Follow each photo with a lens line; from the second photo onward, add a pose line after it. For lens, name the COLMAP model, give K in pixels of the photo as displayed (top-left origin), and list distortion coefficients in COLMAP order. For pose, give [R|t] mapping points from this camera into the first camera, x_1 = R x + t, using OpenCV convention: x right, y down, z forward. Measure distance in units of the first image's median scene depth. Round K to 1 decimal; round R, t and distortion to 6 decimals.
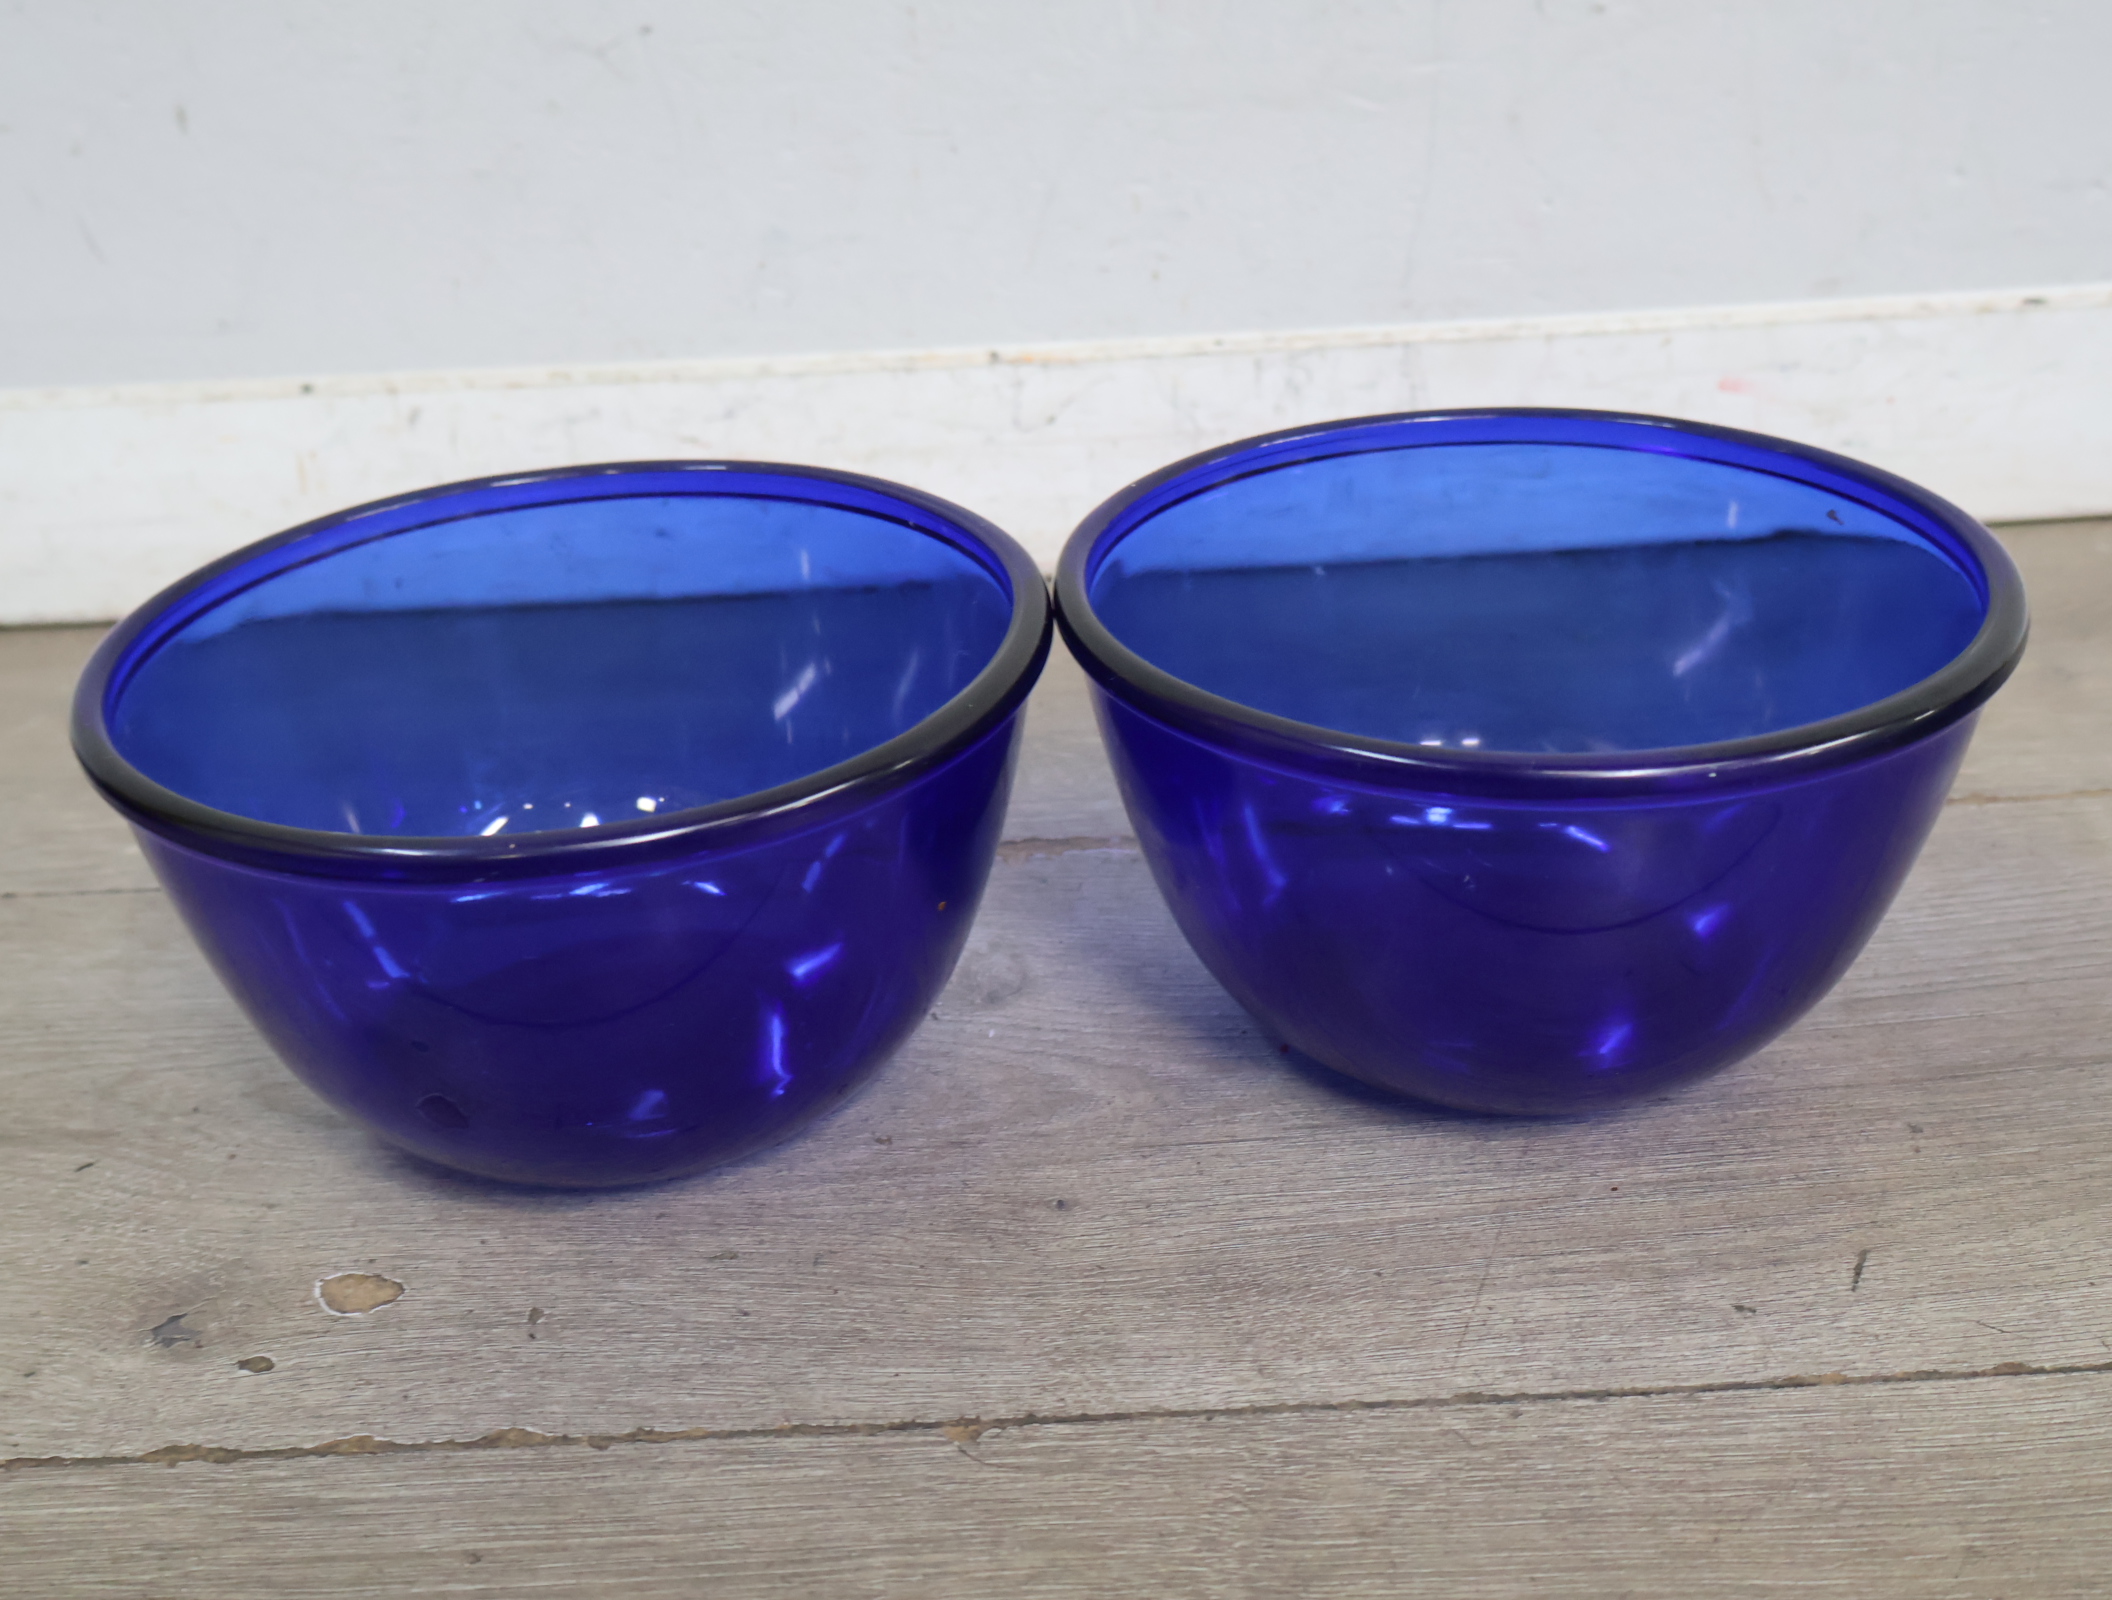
lens RADIAL K [[2403.8, 0, 1039.8], [0, 2403.8, 784.6], [0, 0, 1]] dist [0.007169, 0.000000]
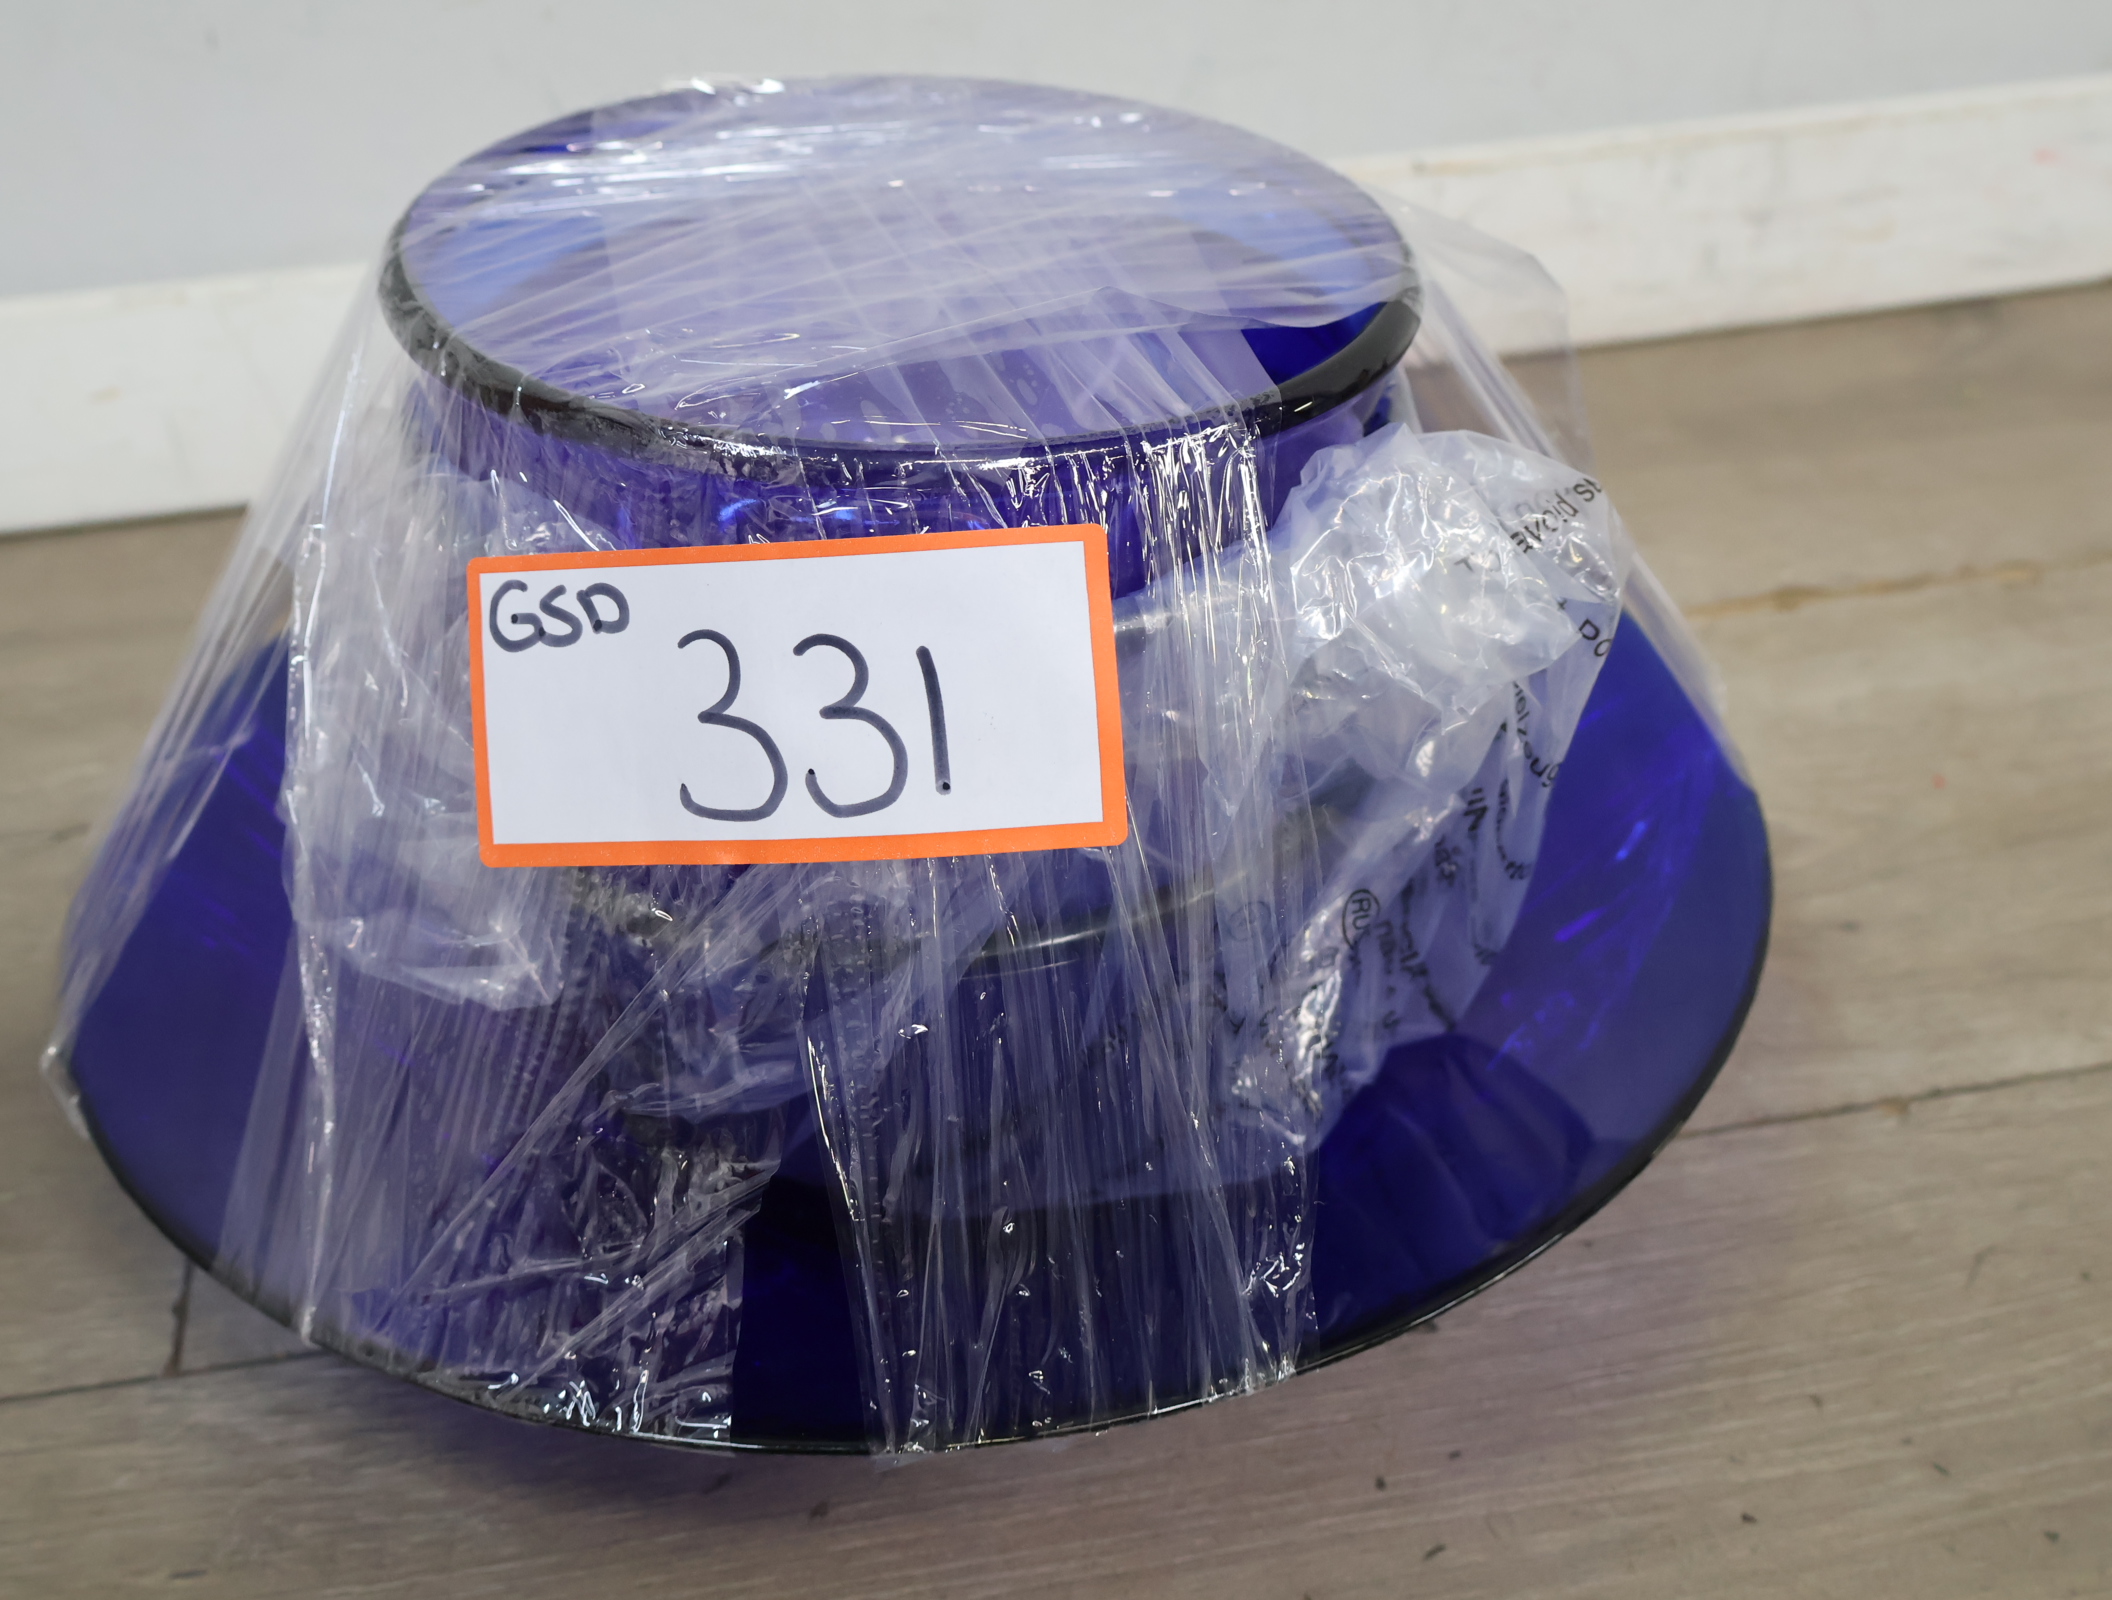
lens RADIAL K [[2508.2, 0, 1050.4], [0, 2508.2, 818.8], [0, 0, 1]] dist [0.004382, 0.000000]
pose [[0.985338, -0.090945, 0.144357, -0.603231], [0.070562, 0.987559, 0.140529, -0.093437], [-0.155341, -0.128283, 0.979496, -0.197220]]
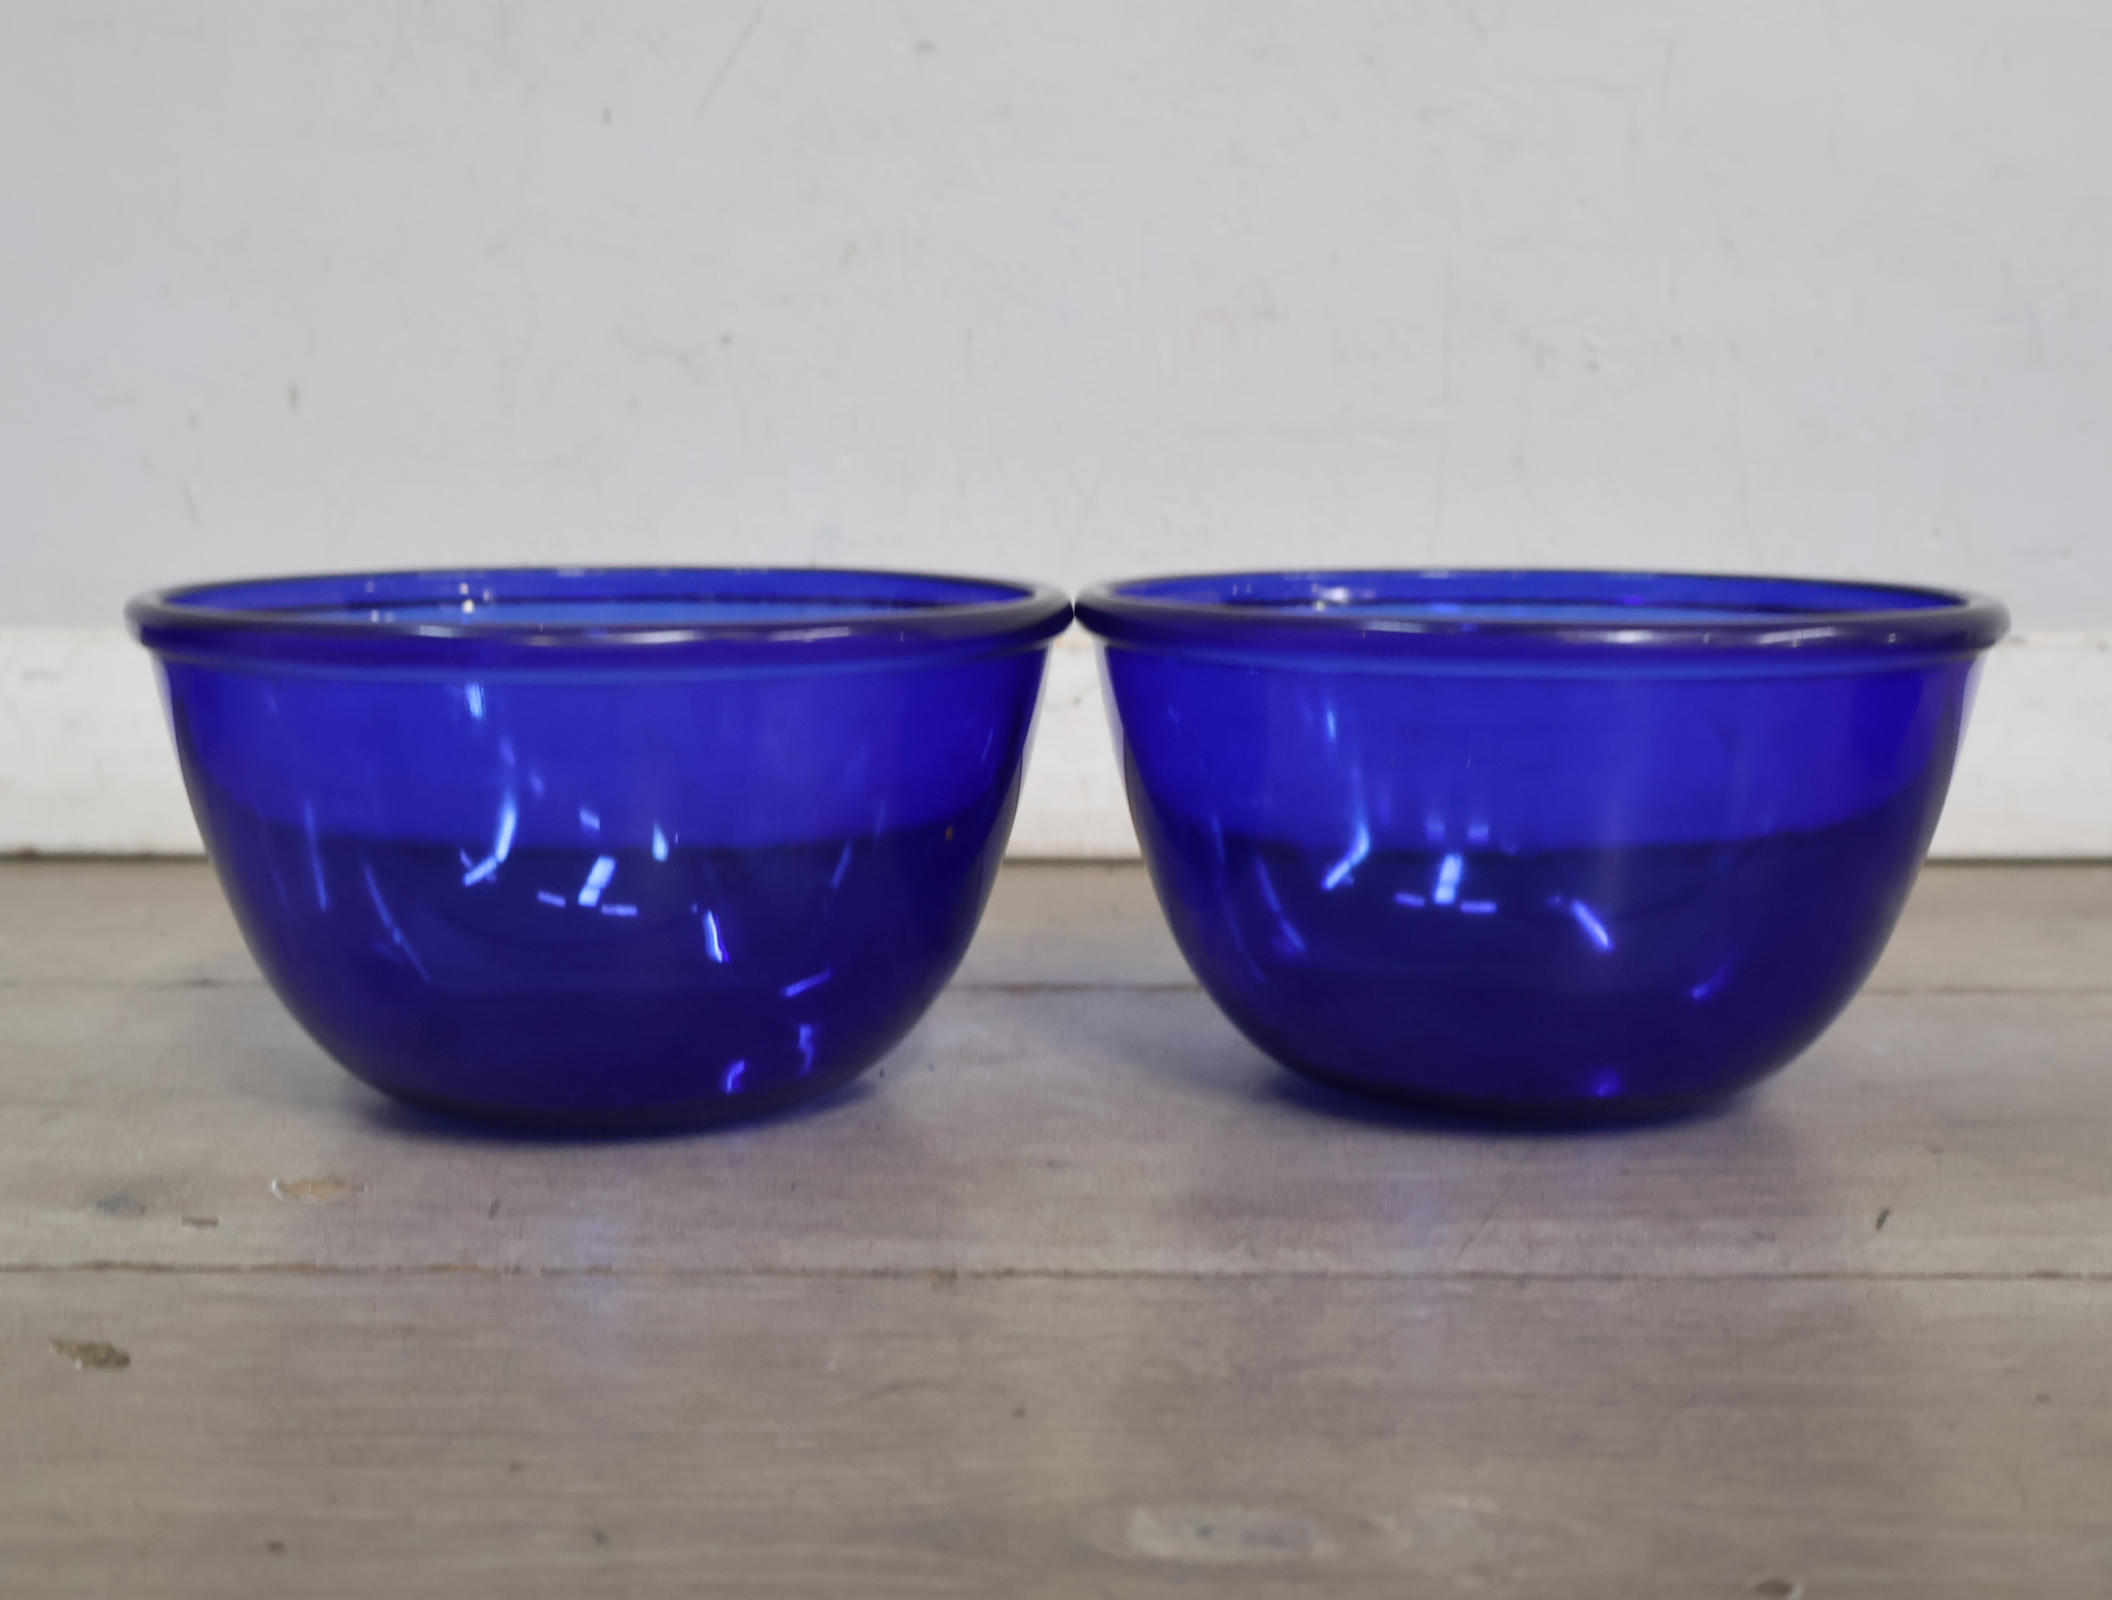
lens RADIAL K [[2403.8, 0, 1043.4], [0, 2403.8, 791.8], [0, 0, 1]] dist [0.007169, 0.000000]
pose [[0.998507, 0.052547, -0.014911, 0.012958], [-0.054546, 0.944957, -0.322617, 0.363135], [-0.002863, 0.322948, 0.946412, 0.040866]]
